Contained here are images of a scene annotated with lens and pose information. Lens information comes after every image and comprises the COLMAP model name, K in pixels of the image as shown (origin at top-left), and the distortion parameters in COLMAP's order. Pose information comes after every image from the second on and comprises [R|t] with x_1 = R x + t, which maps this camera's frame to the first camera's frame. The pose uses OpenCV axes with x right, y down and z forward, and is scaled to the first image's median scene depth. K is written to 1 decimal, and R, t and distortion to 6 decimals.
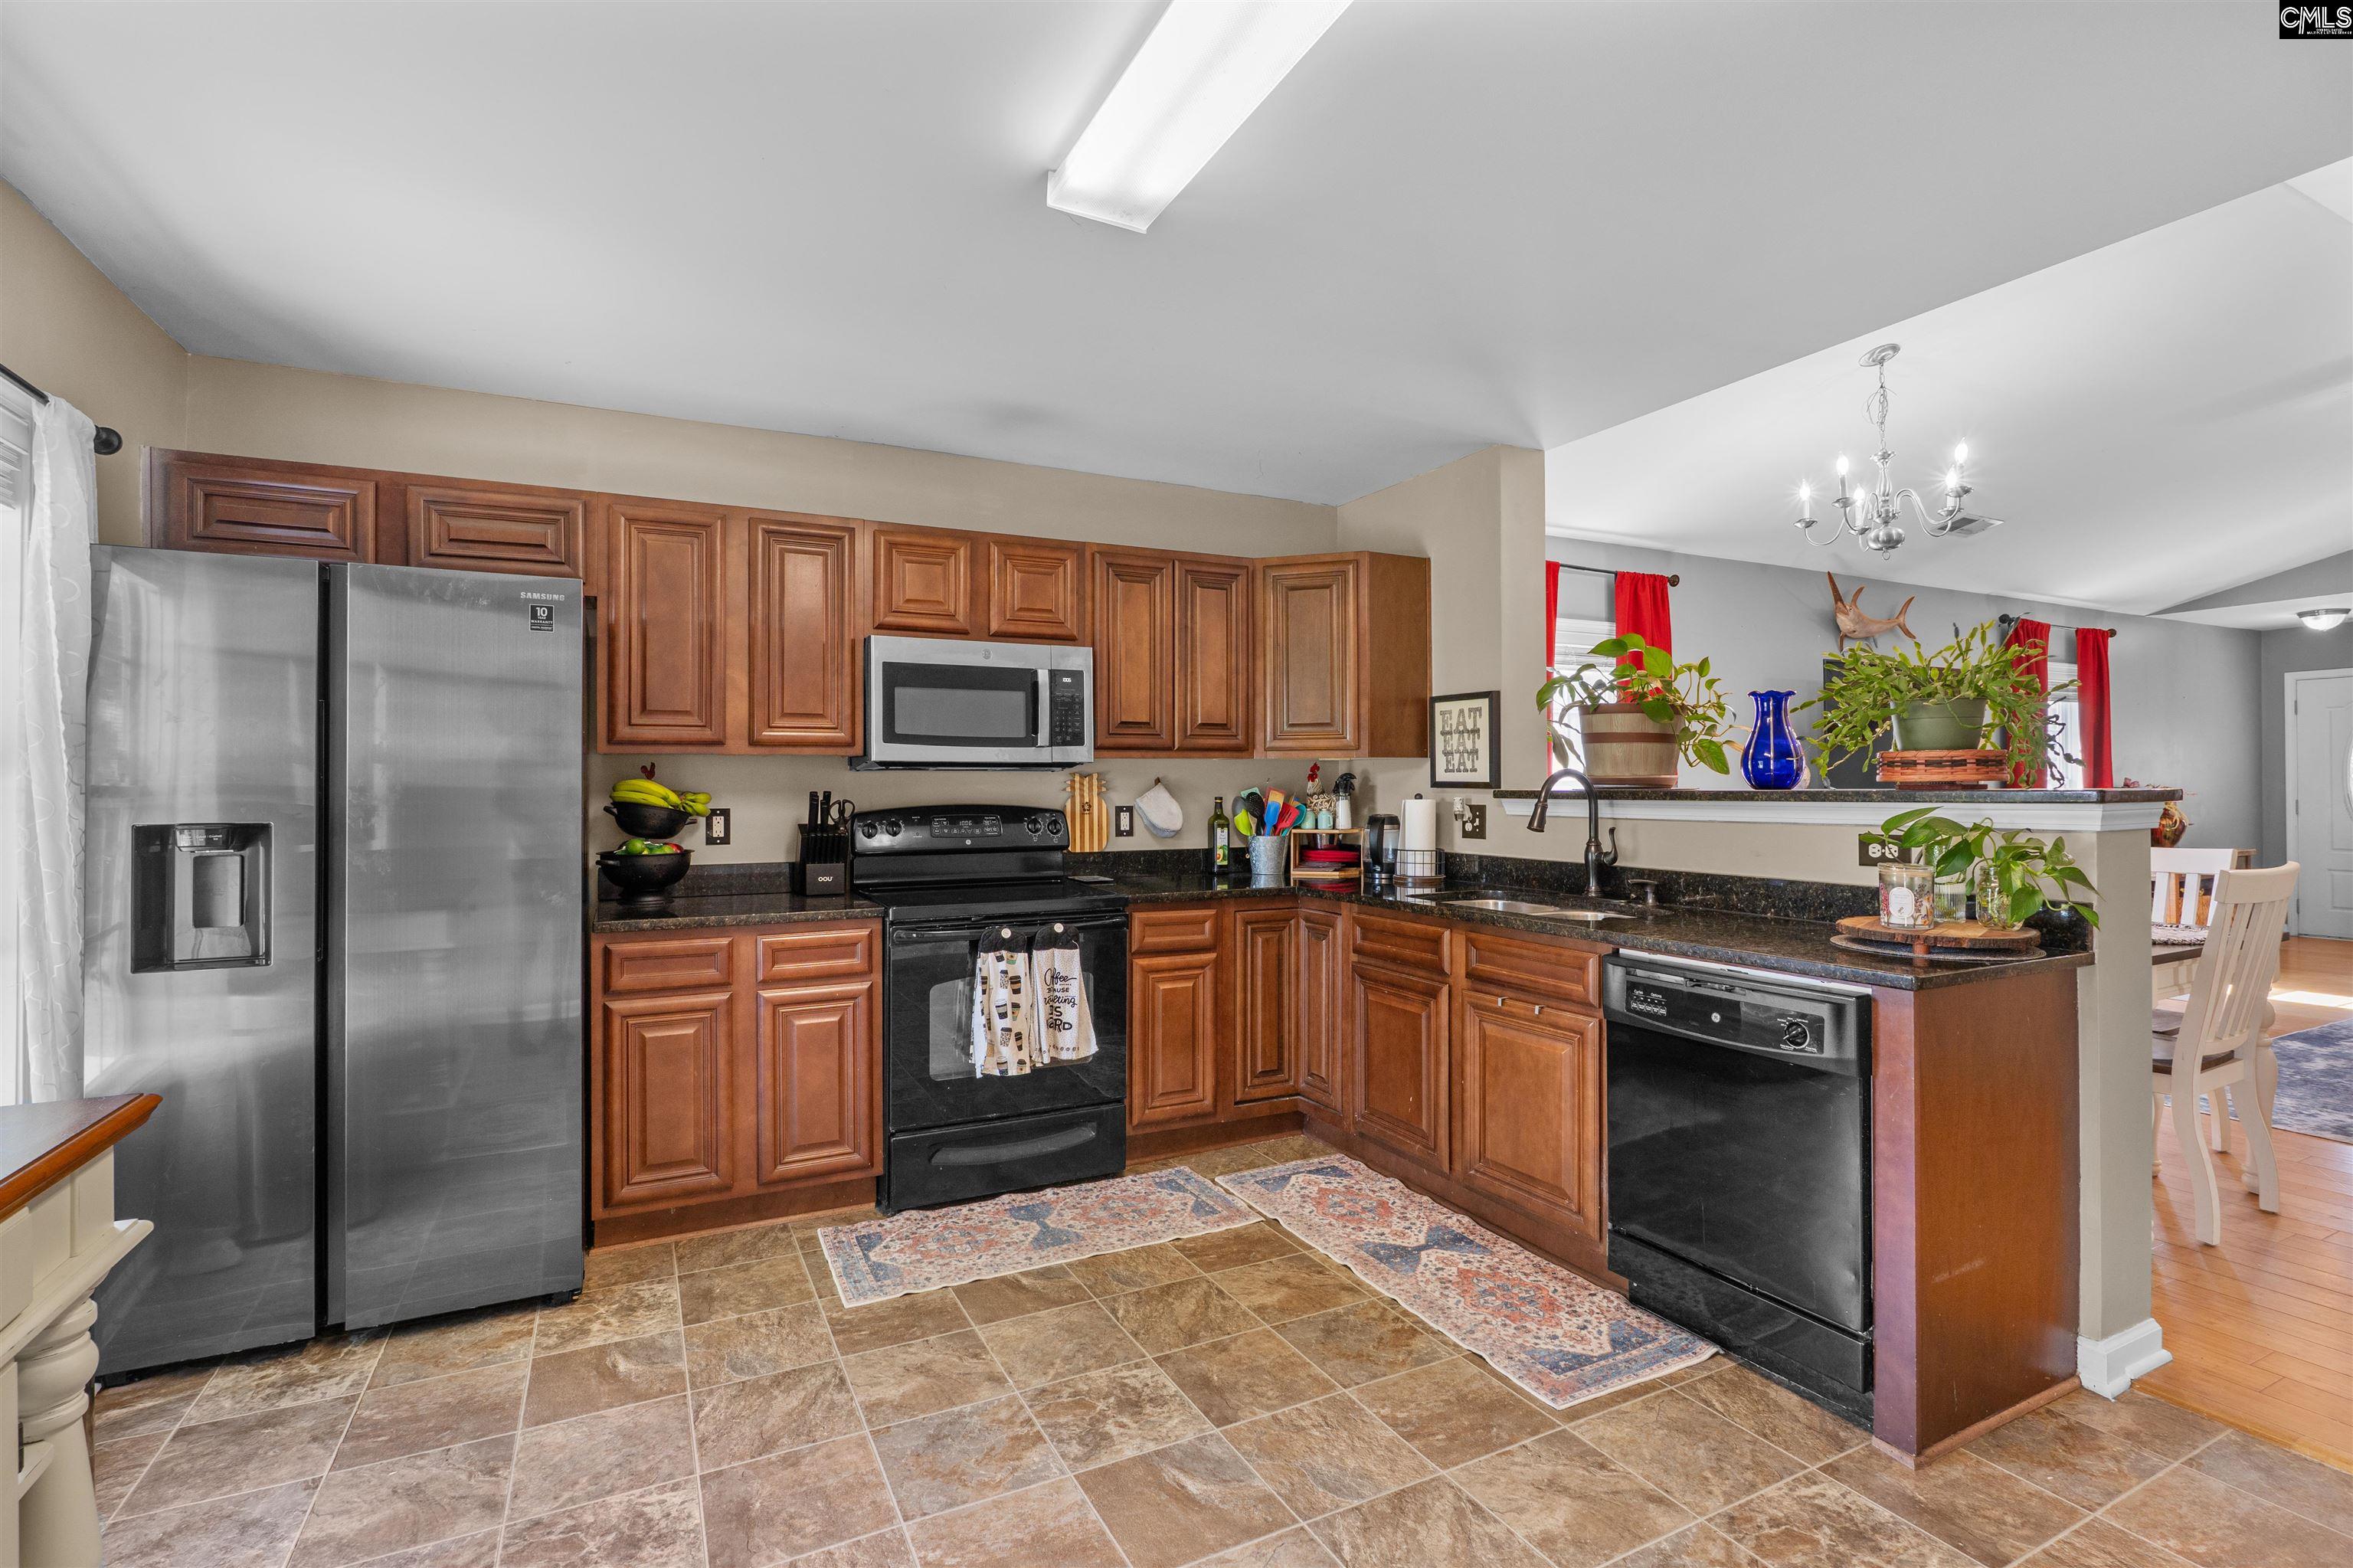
lens RADIAL K [[1075.0, 0, 1182.7], [0, 1075.0, 782.0], [0, 0, 1]] dist [-0.008708, -0.000157]
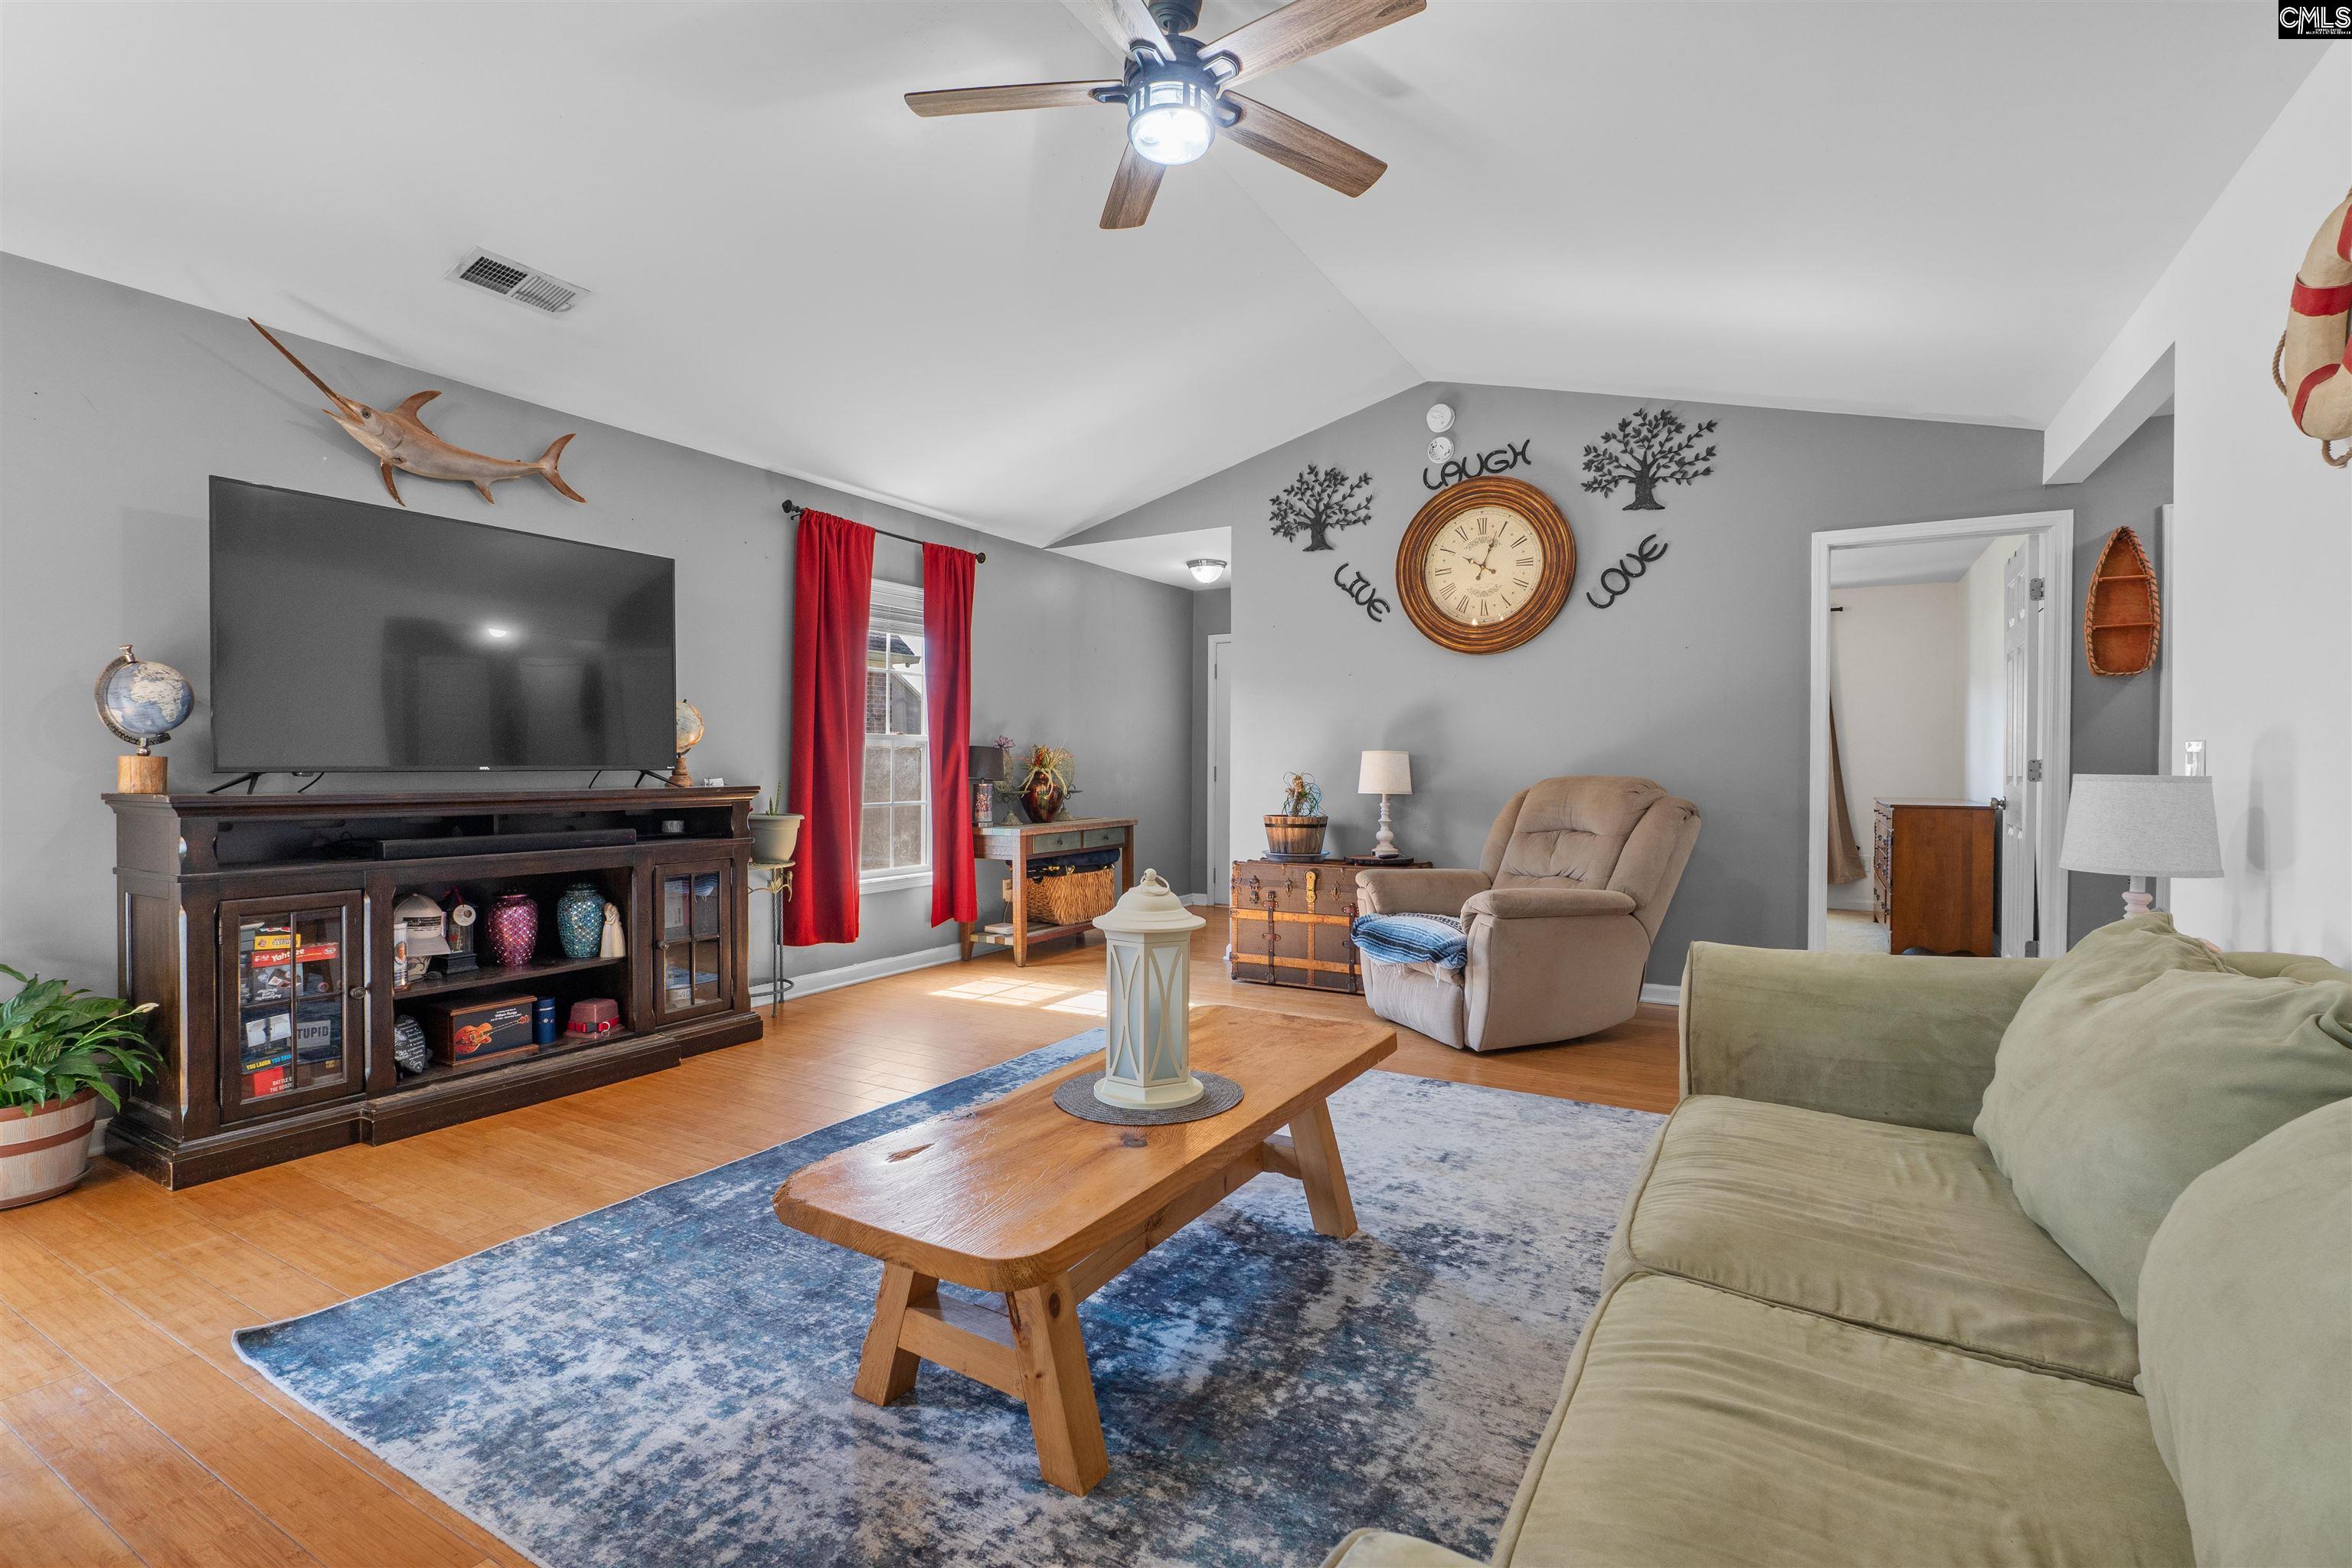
lens RADIAL K [[1074.6, 0, 1161.7], [0, 1074.6, 777.4], [0, 0, 1]] dist [-0.008708, -0.000157]
pose [[0.839678, 0.004724, 0.543064, 1.300724], [-0.014757, 0.999791, 0.014119, 0.033962], [-0.542884, -0.019870, 0.839572, 0.567155]]
